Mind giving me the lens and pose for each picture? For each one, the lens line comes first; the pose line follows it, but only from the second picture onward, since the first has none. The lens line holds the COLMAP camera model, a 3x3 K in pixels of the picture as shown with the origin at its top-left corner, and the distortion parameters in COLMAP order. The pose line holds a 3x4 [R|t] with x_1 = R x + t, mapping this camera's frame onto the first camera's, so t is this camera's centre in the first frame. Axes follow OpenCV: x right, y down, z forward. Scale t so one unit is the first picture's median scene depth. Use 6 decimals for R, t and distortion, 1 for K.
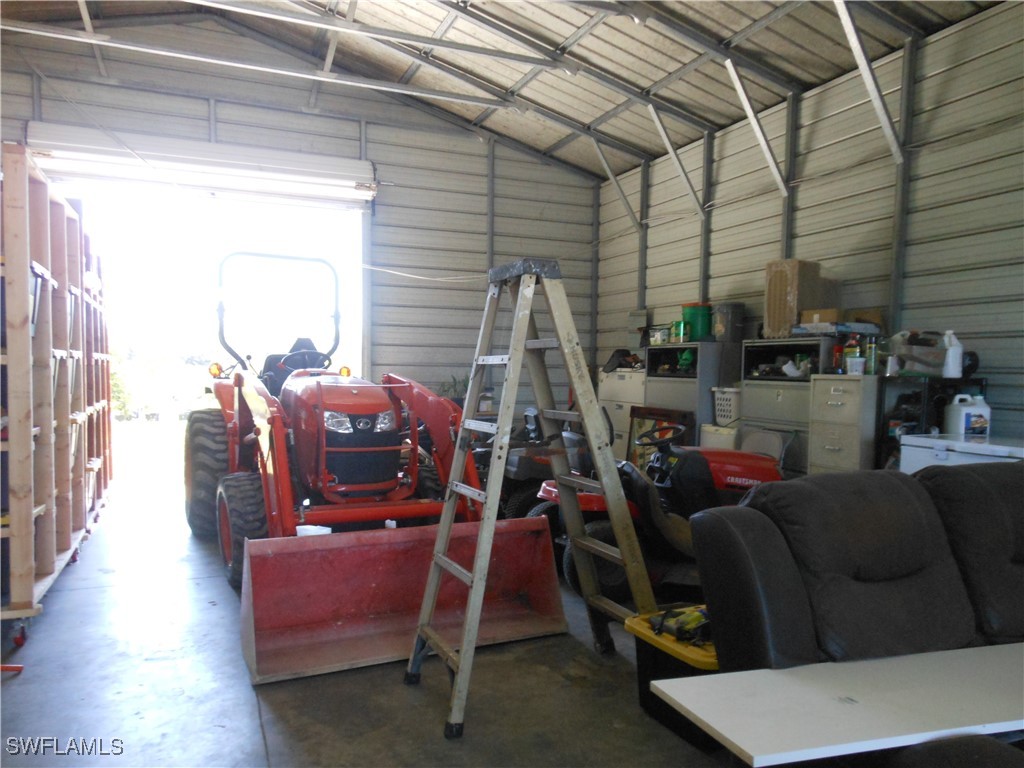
lens RADIAL K [[752.3, 0, 517.1], [0, 752.3, 418.7], [0, 0, 1]] dist [0.046806, 0.001741]
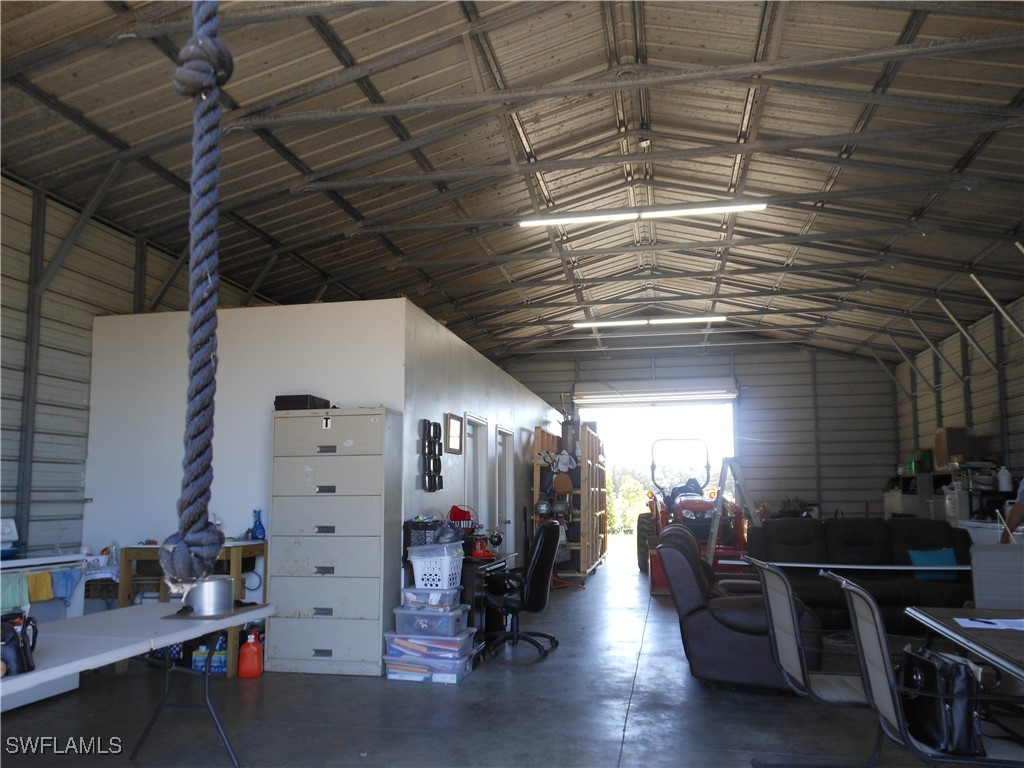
lens RADIAL K [[752.3, 0, 517.1], [0, 752.3, 418.7], [0, 0, 1]] dist [0.046806, 0.001741]
pose [[0.825978, -0.078288, -0.558239, 0.413490], [-0.017284, 0.986326, -0.163898, 0.065508], [0.563437, 0.145024, 0.813331, -0.809215]]
